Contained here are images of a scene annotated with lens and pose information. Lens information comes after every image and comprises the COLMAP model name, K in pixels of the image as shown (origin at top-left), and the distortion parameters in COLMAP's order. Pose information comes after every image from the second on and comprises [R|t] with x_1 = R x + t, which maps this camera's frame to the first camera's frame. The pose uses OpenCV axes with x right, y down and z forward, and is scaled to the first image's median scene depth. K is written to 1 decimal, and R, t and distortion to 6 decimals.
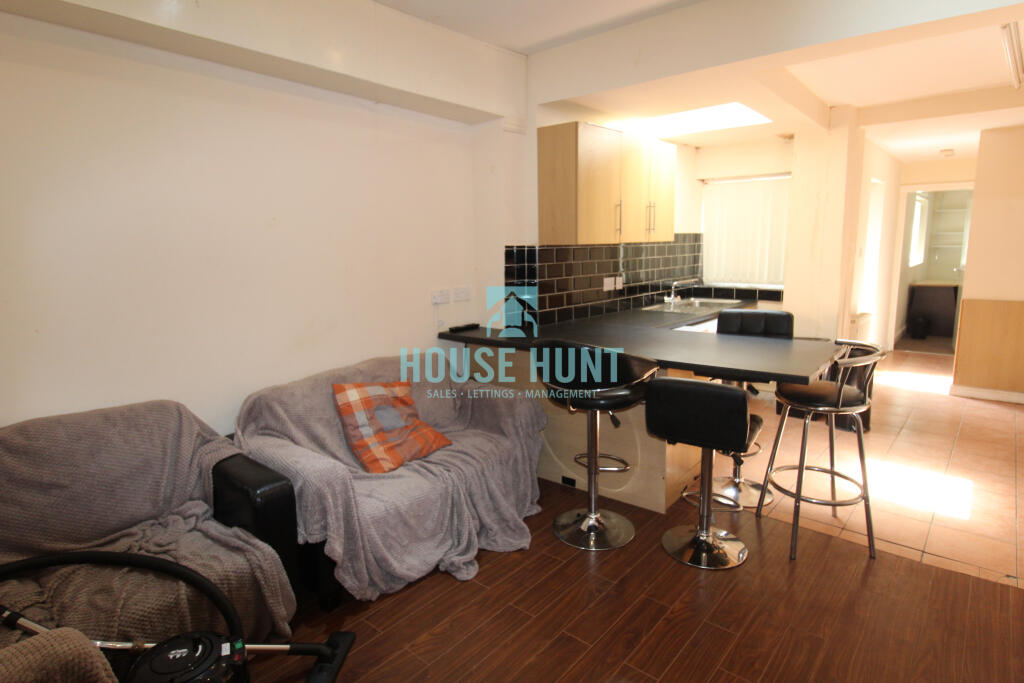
lens RADIAL K [[558.1, 0, 515.4], [0, 558.1, 336.8], [0, 0, 1]] dist [0.001748, -0.013388]
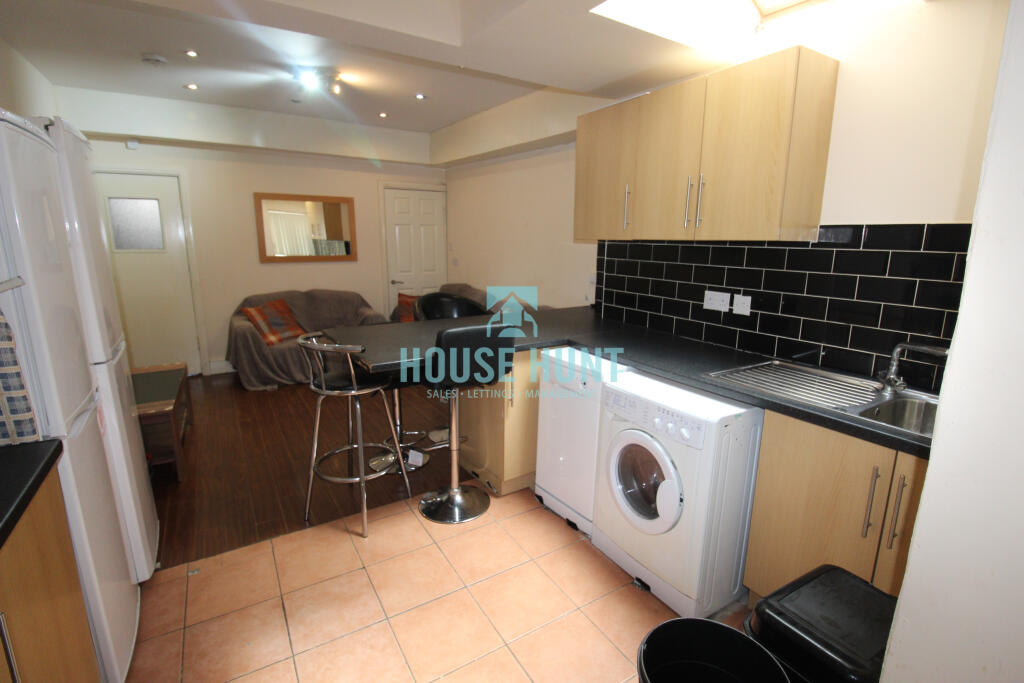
lens RADIAL K [[475.5, 0, 514.2], [0, 475.5, 333.8], [0, 0, 1]] dist [0.000493, -0.014833]
pose [[-0.298476, 0.205759, -0.931974, 0.923394], [-0.161971, 0.951400, 0.261922, -0.196190], [0.940573, 0.229130, -0.250644, 1.068707]]
